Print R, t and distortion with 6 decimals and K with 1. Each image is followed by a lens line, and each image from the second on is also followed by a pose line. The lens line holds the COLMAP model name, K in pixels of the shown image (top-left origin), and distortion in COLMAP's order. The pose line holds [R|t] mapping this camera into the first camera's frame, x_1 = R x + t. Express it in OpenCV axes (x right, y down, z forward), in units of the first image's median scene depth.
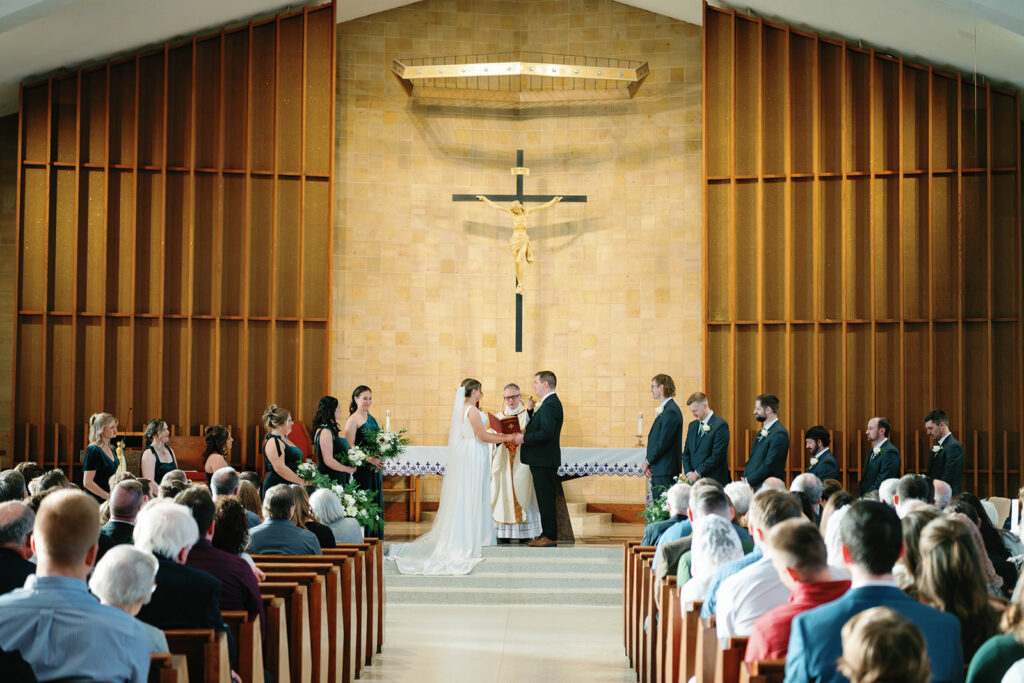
lens RADIAL K [[2050.8, 0, 512.0], [0, 2050.8, 341.5], [0, 0, 1]] dist [-0.009299, 0.386099]
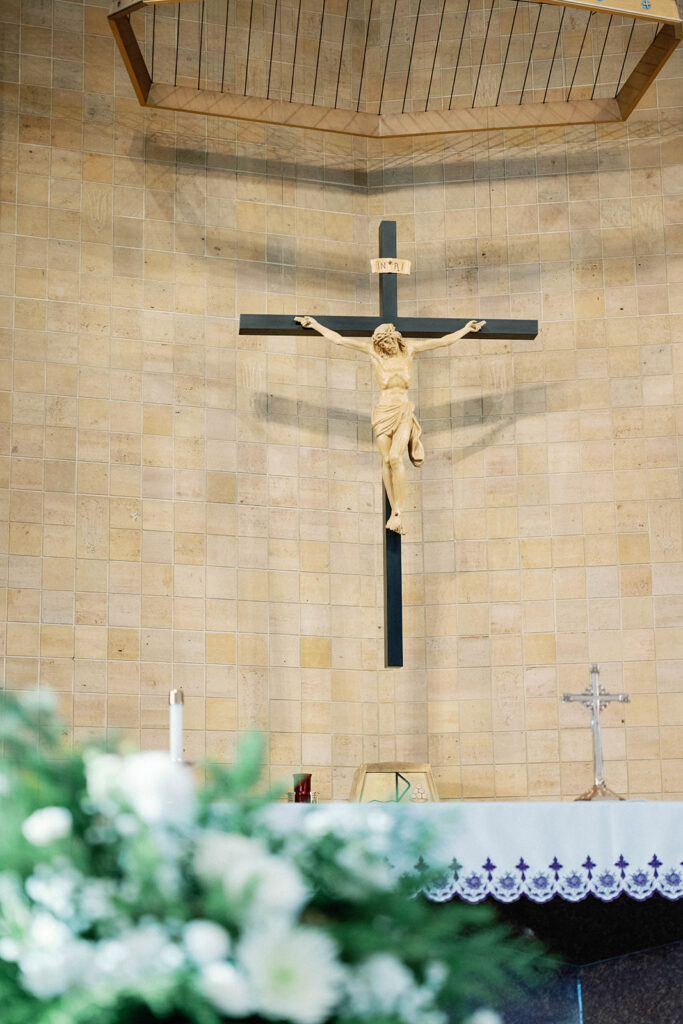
lens RADIAL K [[2050.8, 0, 341.5], [0, 2050.8, 512.0], [0, 0, 1]] dist [-0.009299, 0.386099]
pose [[0.993381, 0.004060, 0.114793, -0.057392], [0.016640, 0.983747, -0.178789, 0.049870], [-0.113653, 0.179516, 0.977168, 0.560999]]
